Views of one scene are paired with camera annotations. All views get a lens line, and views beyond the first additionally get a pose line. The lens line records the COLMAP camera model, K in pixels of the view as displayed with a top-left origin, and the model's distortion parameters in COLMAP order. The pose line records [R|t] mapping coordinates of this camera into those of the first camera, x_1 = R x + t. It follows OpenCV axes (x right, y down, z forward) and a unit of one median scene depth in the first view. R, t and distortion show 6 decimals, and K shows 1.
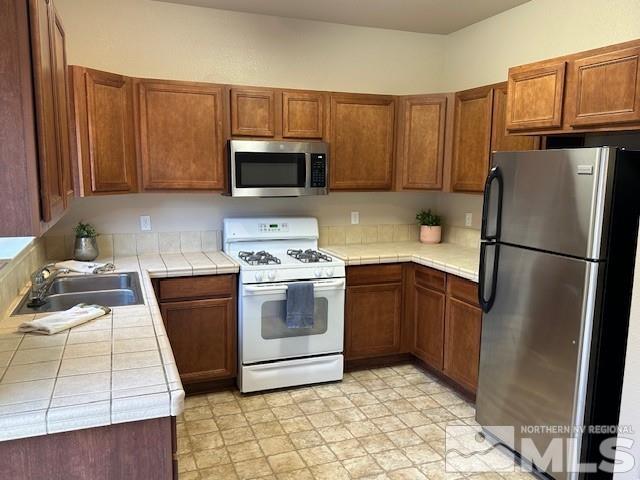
lens RADIAL K [[516.5, 0, 323.9], [0, 516.5, 242.7], [0, 0, 1]] dist [0.088934, -0.049139]
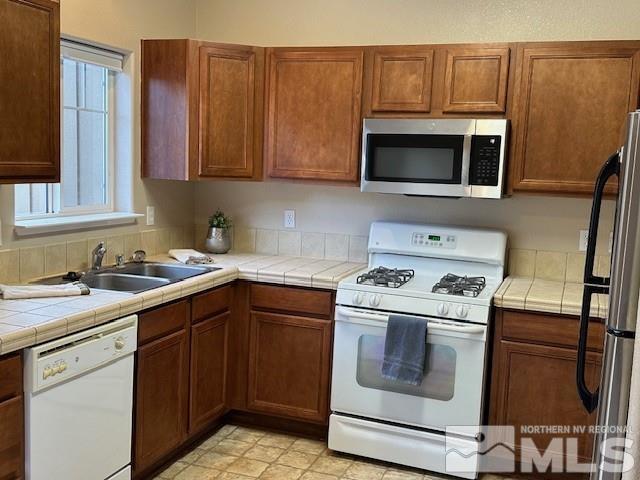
lens RADIAL K [[723.1, 0, 315.4], [0, 723.1, 241.0], [0, 0, 1]] dist [0.071178, 0.000000]
pose [[0.744661, 0.098623, -0.660116, 0.494467], [-0.127132, 0.991874, 0.004773, -0.013877], [0.655223, 0.080368, 0.751148, 0.168751]]
